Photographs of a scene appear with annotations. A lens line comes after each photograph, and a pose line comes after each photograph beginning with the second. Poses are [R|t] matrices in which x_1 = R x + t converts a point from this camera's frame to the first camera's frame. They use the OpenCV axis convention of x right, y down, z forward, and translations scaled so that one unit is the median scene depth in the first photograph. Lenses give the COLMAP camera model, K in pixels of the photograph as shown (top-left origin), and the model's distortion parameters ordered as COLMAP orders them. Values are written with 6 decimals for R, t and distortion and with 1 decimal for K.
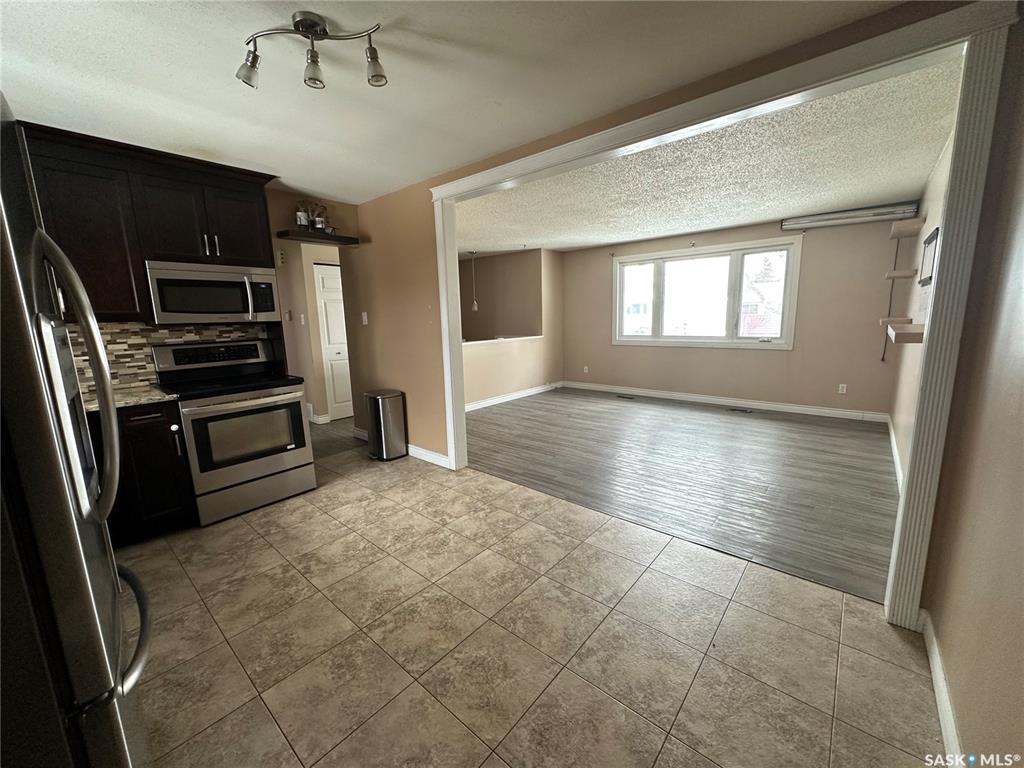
lens RADIAL K [[406.3, 0, 512.9], [0, 406.3, 384.0], [0, 0, 1]] dist [-0.001668, 0.000457]
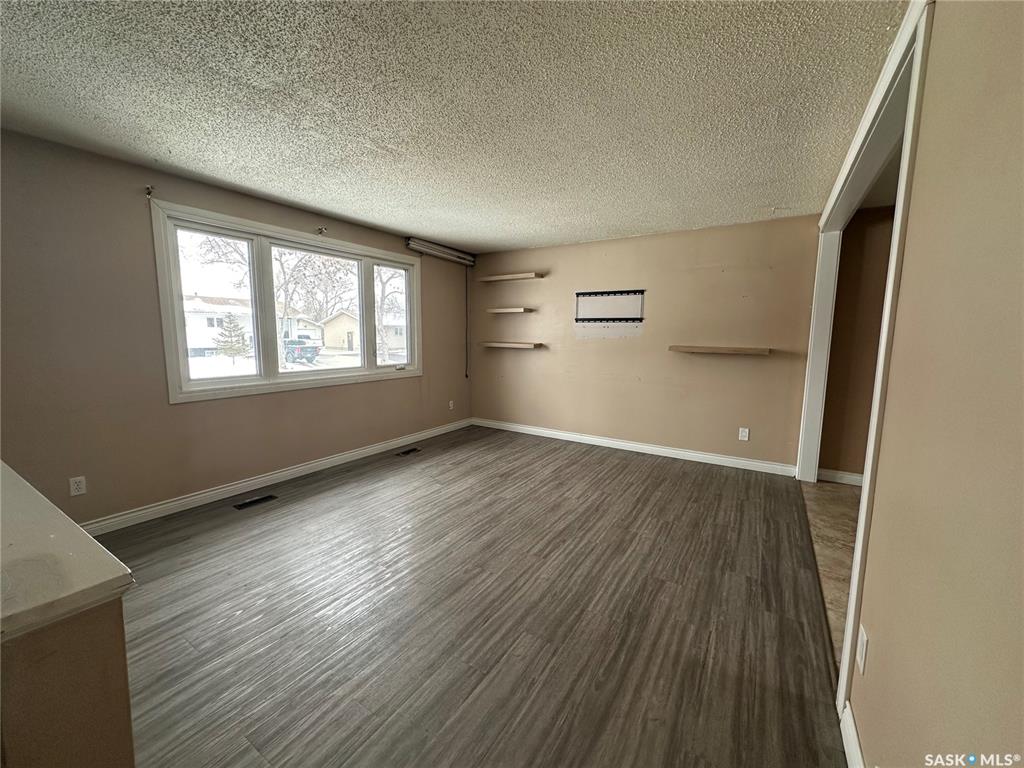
lens RADIAL K [[406.3, 0, 515.4], [0, 406.3, 381.7], [0, 0, 1]] dist [-0.001668, 0.000457]
pose [[-0.150047, -0.091607, 0.984426, -0.472236], [0.160080, 0.980309, 0.115624, -0.228271], [-0.975633, 0.174935, -0.132428, 1.434833]]
